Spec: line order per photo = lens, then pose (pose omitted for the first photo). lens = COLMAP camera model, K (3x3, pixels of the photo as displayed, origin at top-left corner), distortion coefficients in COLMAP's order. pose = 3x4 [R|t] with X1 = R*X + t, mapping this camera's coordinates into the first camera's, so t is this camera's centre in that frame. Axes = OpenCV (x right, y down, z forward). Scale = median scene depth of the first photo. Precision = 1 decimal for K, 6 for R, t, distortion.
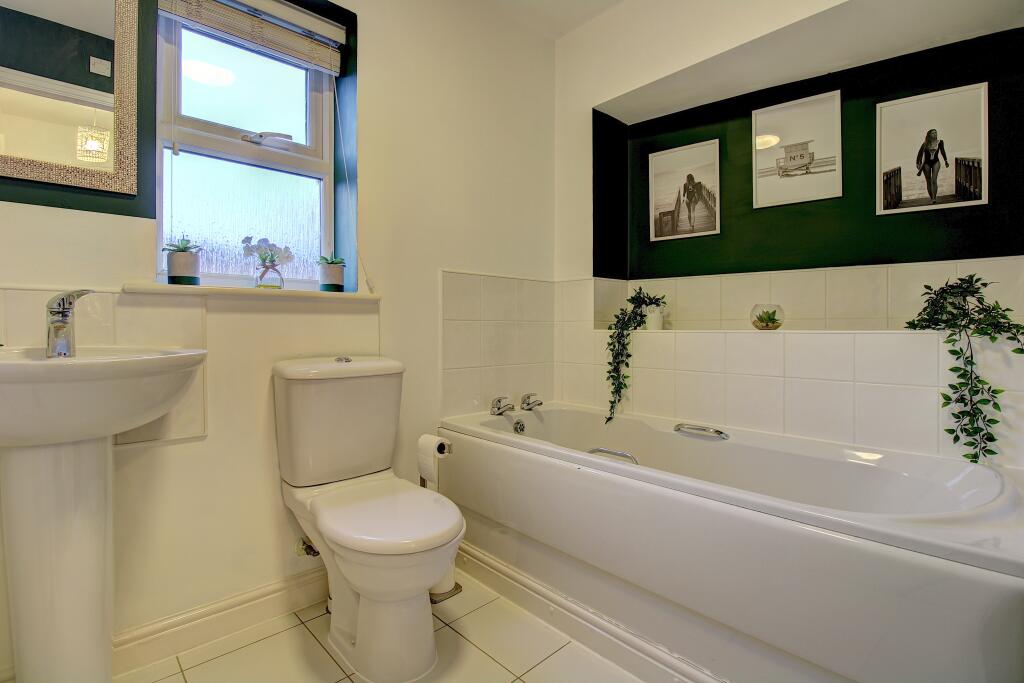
lens RADIAL K [[475.5, 0, 511.7], [0, 475.5, 344.0], [0, 0, 1]] dist [-0.029760, -0.000565]
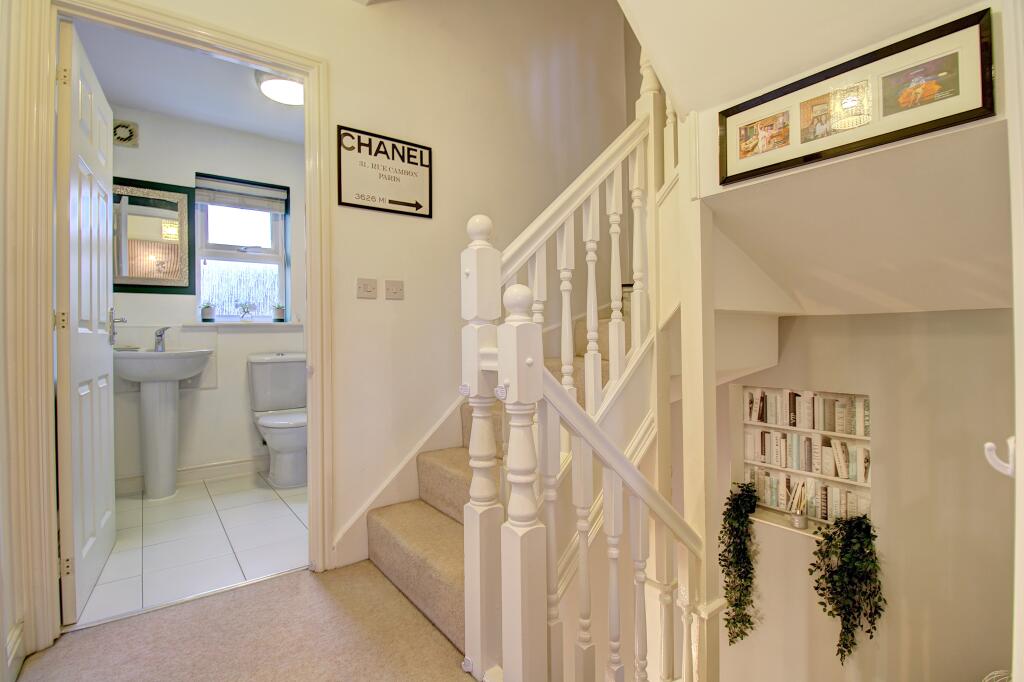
lens RADIAL K [[493.2, 0, 512.0], [0, 493.2, 341.0], [0, 0, 1]] dist [0.000363, 0.000177]
pose [[0.993167, -0.017265, -0.115415, 0.967057], [0.014253, 0.999537, -0.026873, 0.048969], [0.115826, 0.025044, 0.992954, -1.125095]]
